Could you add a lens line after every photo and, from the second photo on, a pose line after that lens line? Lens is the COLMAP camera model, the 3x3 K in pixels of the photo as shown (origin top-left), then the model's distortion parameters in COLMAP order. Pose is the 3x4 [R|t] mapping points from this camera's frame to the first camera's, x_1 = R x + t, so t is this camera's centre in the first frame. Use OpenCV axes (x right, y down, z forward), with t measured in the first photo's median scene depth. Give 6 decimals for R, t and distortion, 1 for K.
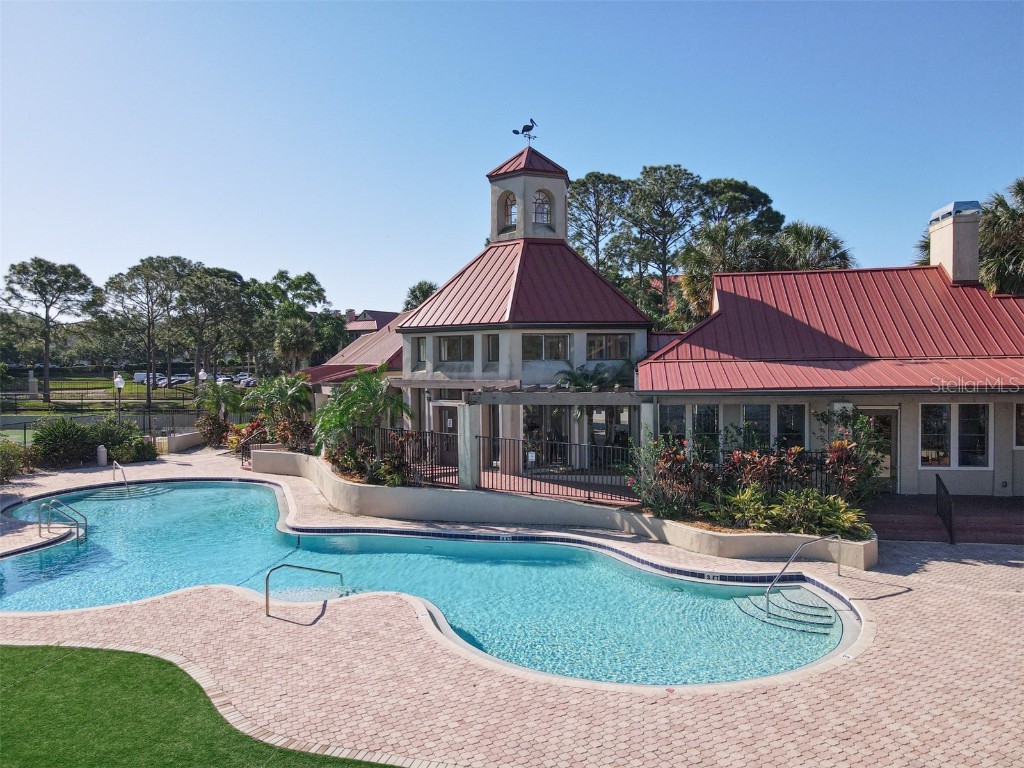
lens RADIAL K [[748.7, 0, 512.0], [0, 748.7, 384.0], [0, 0, 1]] dist [0.011605, 0.002455]
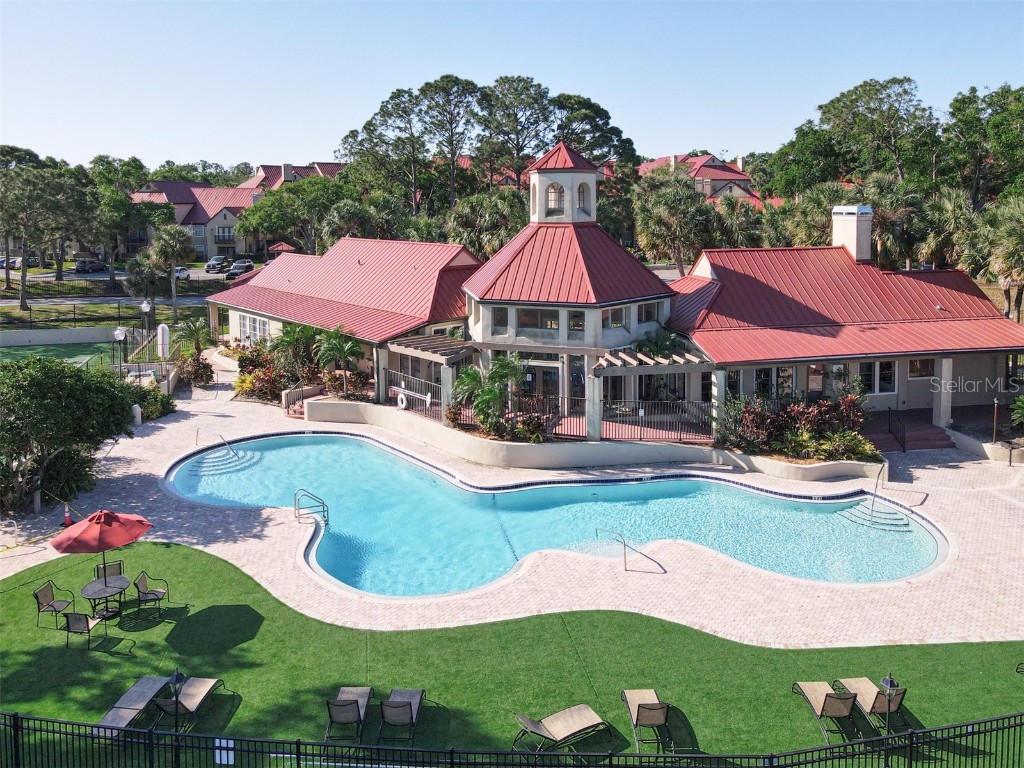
lens RADIAL K [[788.4, 0, 500.7], [0, 788.4, 249.0], [0, 0, 1]] dist [0.007164, 0.005501]
pose [[0.937174, -0.018112, 0.348392, -0.777553], [0.006077, 0.999347, 0.035605, -0.278395], [-0.348809, -0.031251, 0.936673, -0.269717]]
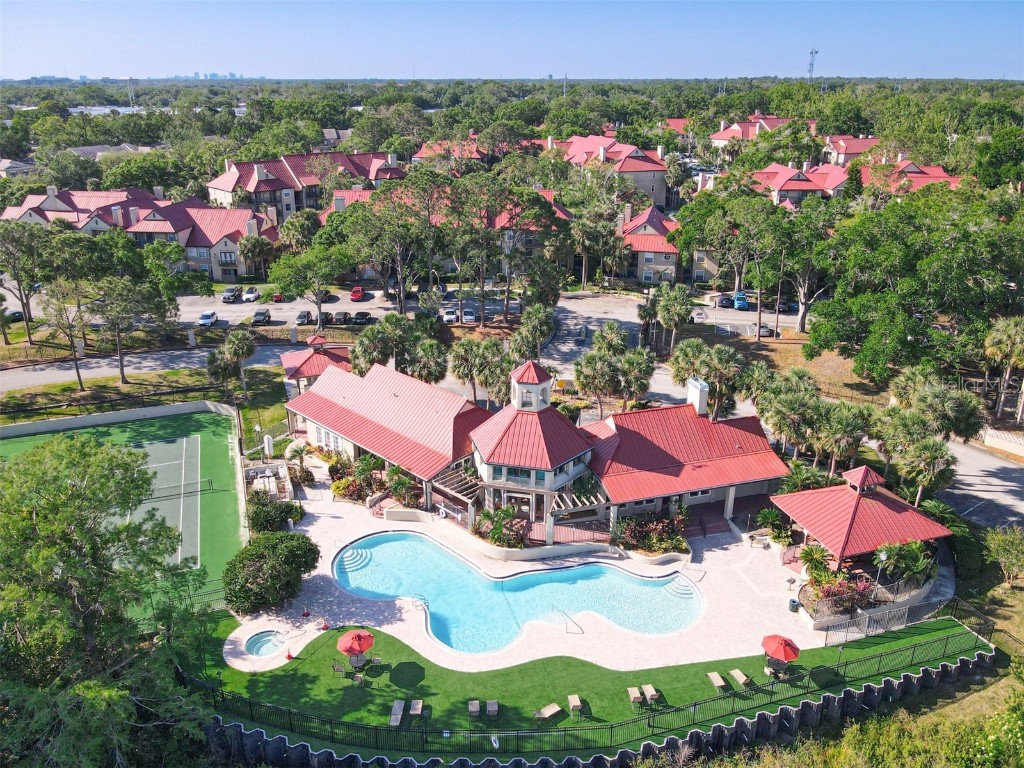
lens RADIAL K [[780.8, 0, 506.9], [0, 780.8, 352.2], [0, 0, 1]] dist [-0.008247, -0.002924]
pose [[0.898338, -0.138131, 0.417023, -1.372477], [-0.002327, 0.947771, 0.318944, -1.509865], [-0.439298, -0.287490, 0.851097, -1.166987]]
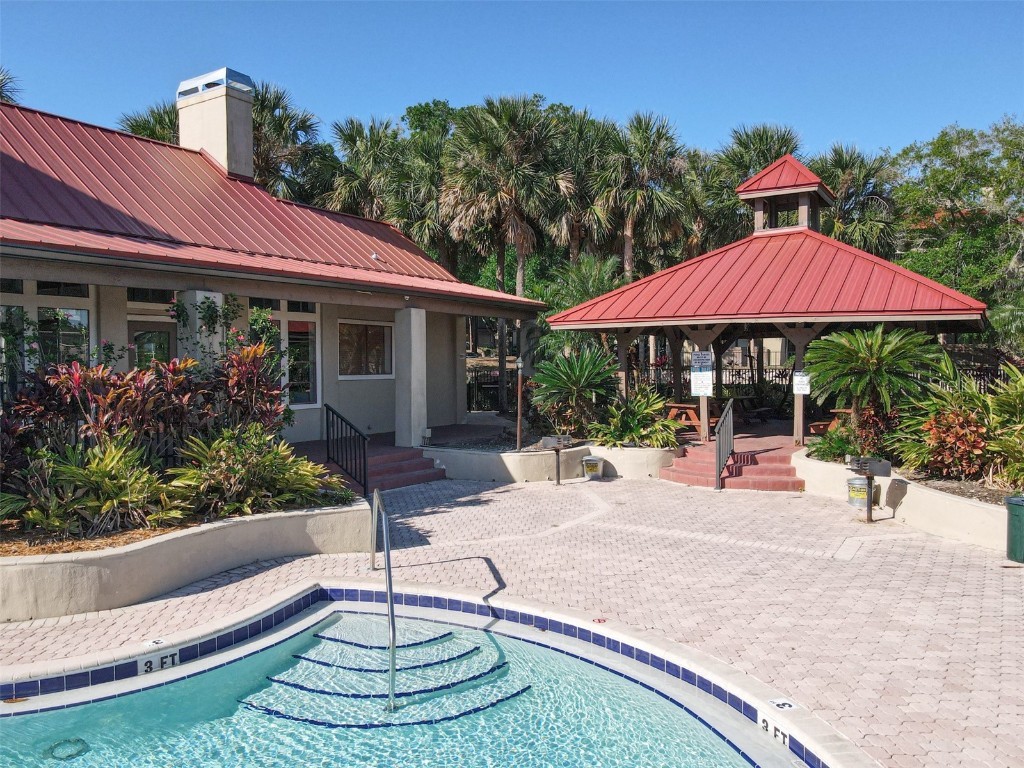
lens RADIAL K [[748.7, 0, 512.0], [0, 748.7, 384.0], [0, 0, 1]] dist [0.011605, 0.002455]
pose [[0.388425, -0.016936, 0.921325, -0.004263], [0.027472, 0.999599, 0.006792, 0.100620], [-0.921071, 0.022673, 0.388734, 0.568721]]
